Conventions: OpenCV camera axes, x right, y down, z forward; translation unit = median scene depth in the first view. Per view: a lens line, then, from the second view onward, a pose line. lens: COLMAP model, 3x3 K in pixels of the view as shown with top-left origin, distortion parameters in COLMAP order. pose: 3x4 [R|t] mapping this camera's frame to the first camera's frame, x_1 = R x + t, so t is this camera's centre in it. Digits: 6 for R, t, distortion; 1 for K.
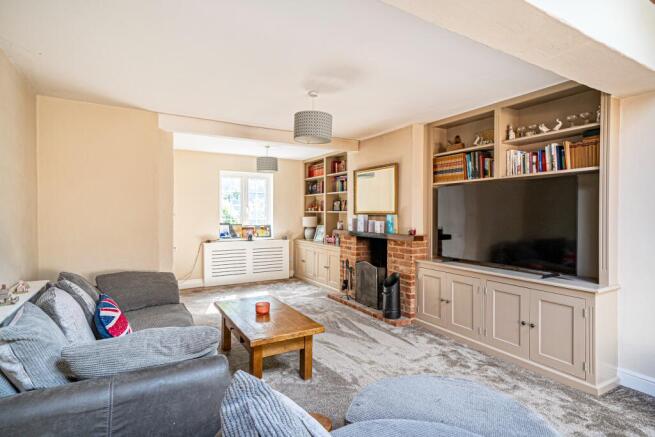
lens RADIAL K [[338.7, 0, 327.5], [0, 338.7, 218.5], [0, 0, 1]] dist [0.020162, -0.000458]
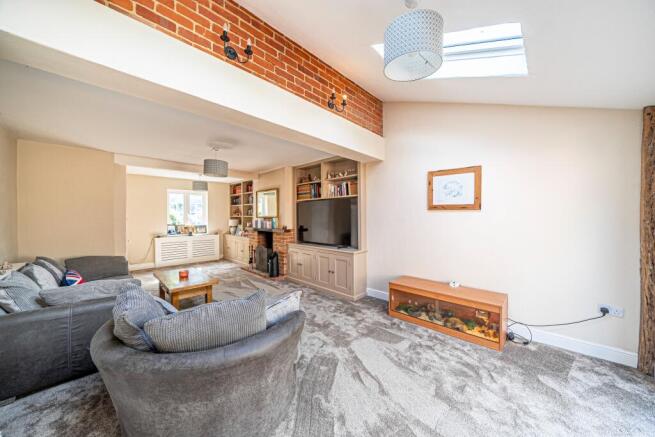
lens RADIAL K [[226.7, 0, 327.5], [0, 226.7, 218.5], [0, 0, 1]] dist [-0.027488, 0.003369]
pose [[0.964280, -0.008208, 0.264759, 0.154677], [0.010270, 0.999927, -0.006404, 0.002685], [-0.264687, 0.008894, 0.964293, -0.201804]]
